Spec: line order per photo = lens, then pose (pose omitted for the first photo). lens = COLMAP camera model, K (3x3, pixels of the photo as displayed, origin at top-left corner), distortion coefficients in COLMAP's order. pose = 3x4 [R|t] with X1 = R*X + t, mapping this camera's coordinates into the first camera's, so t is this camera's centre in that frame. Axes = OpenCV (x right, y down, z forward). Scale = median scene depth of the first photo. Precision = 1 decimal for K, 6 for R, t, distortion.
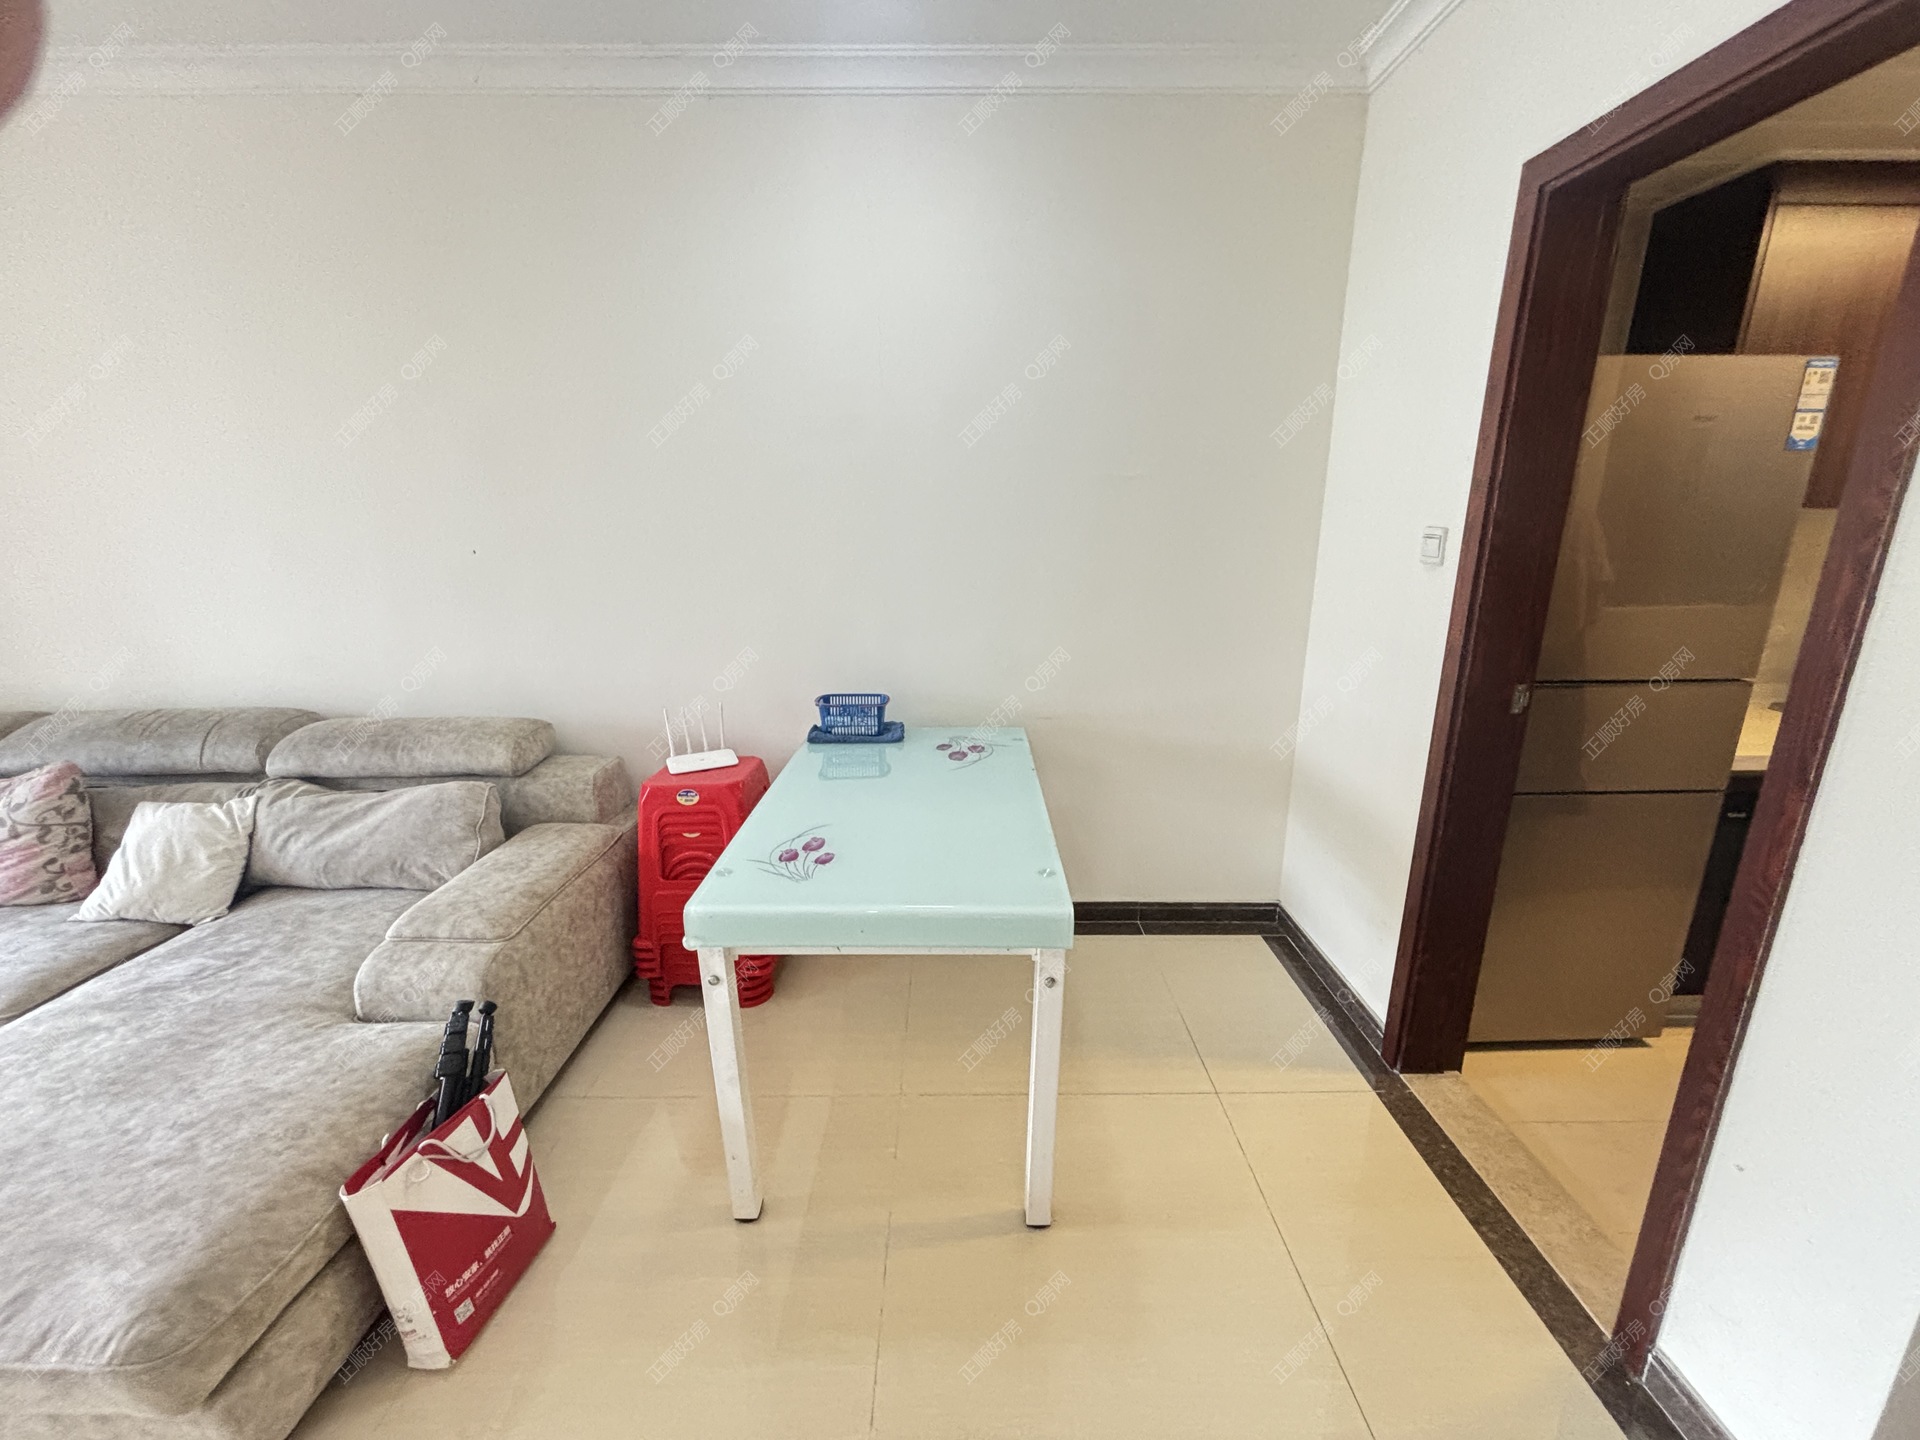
lens RADIAL K [[774.0, 0, 958.4], [0, 774.0, 717.9], [0, 0, 1]] dist [-0.000957, -0.000299]
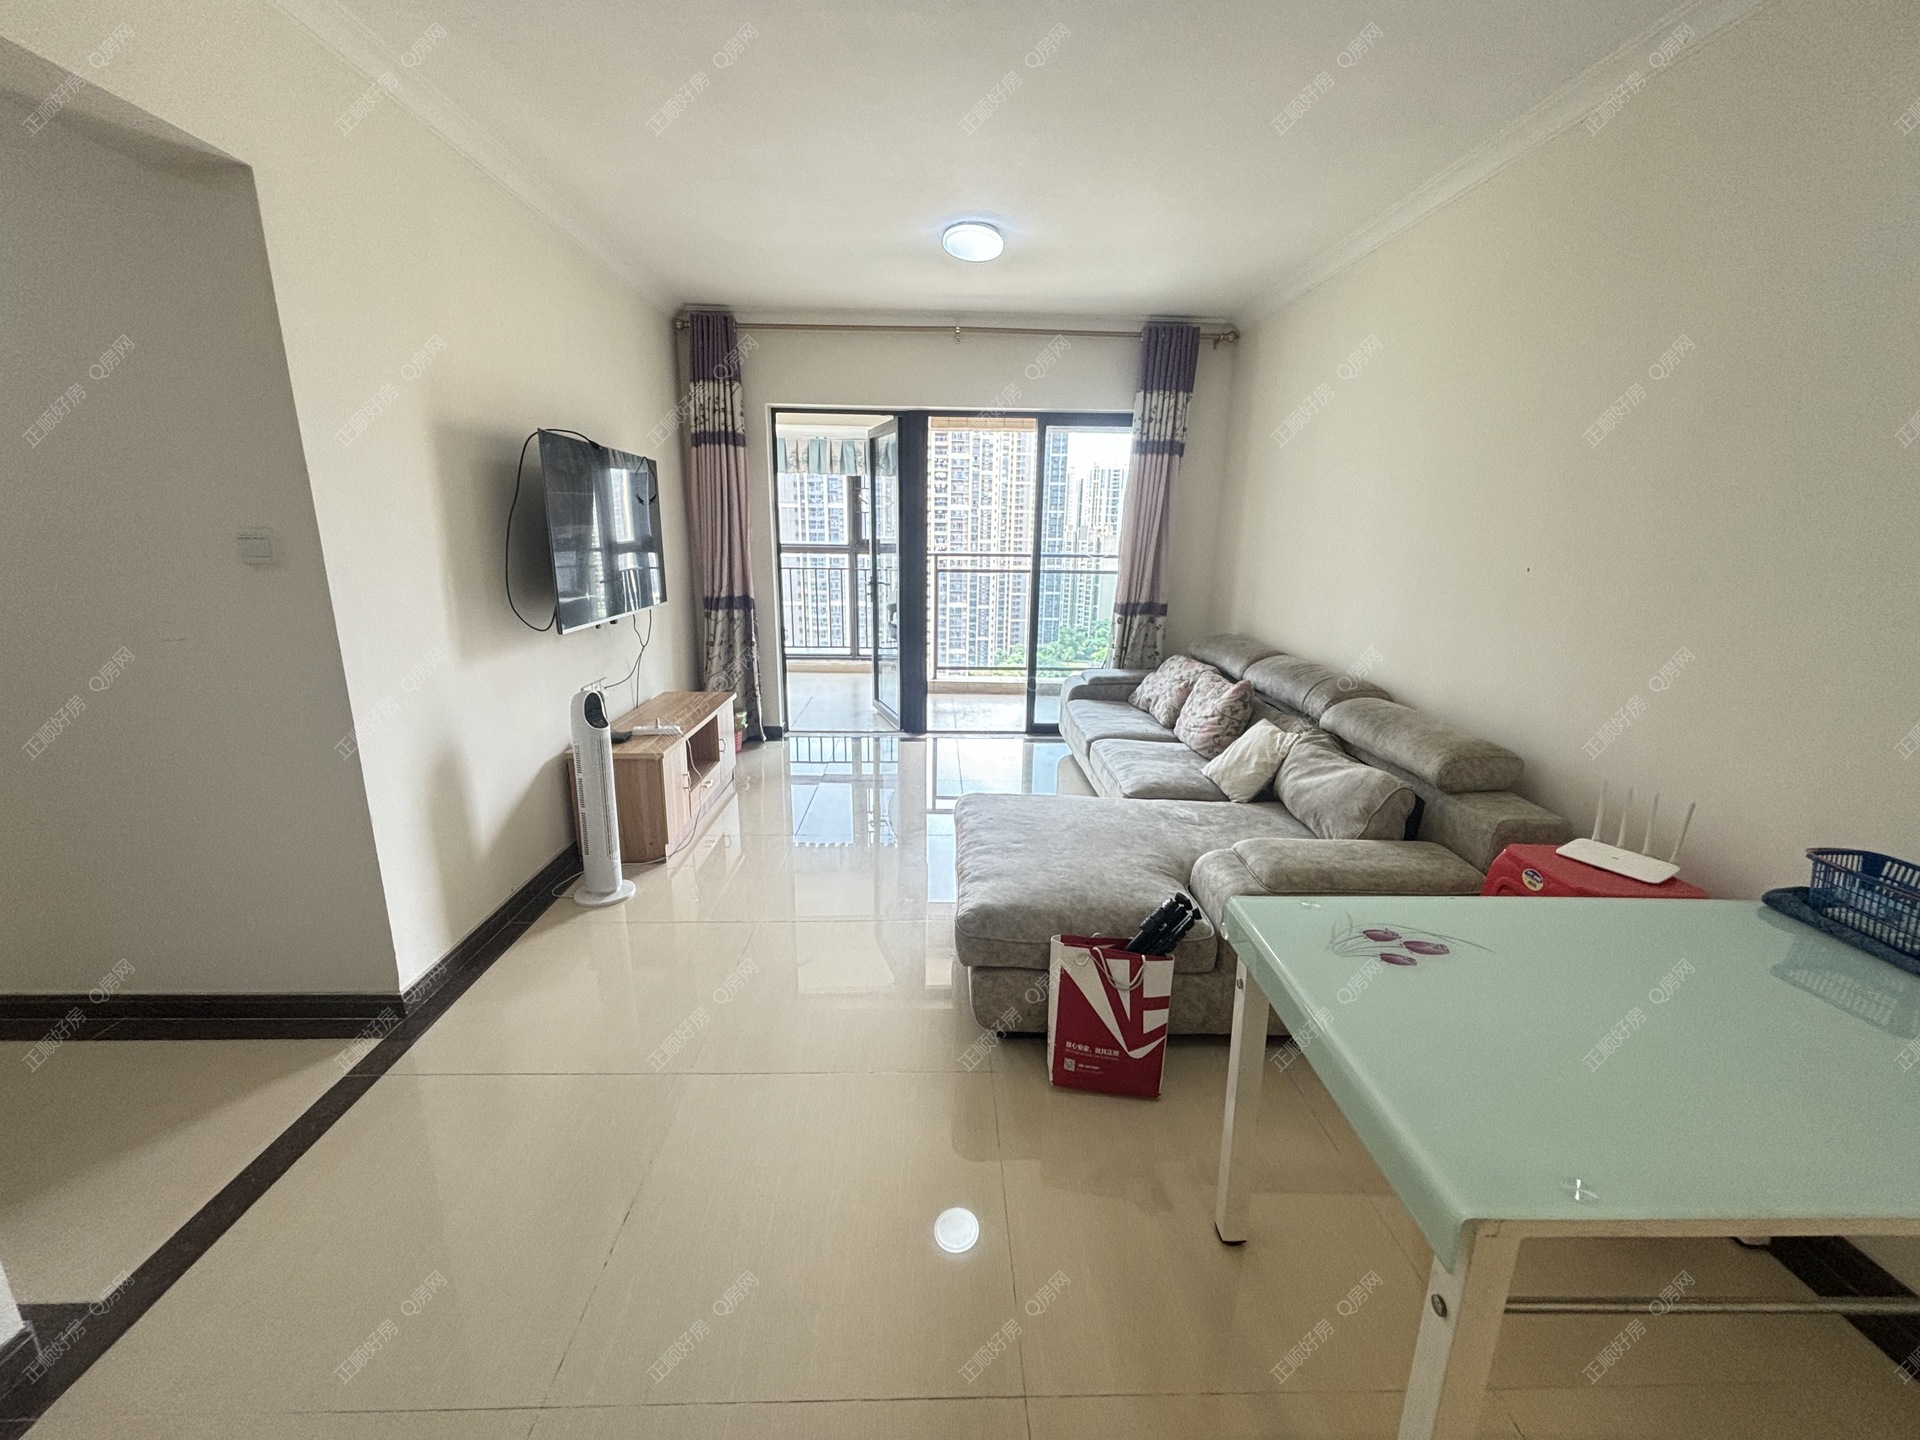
lens RADIAL K [[774.0, 0, 956.3], [0, 774.0, 713.6], [0, 0, 1]] dist [-0.000957, -0.000299]
pose [[0.004600, 0.239323, -0.970929, 0.408265], [-0.269018, 0.935441, 0.229301, -0.086722], [0.963124, 0.260142, 0.068685, 0.340727]]
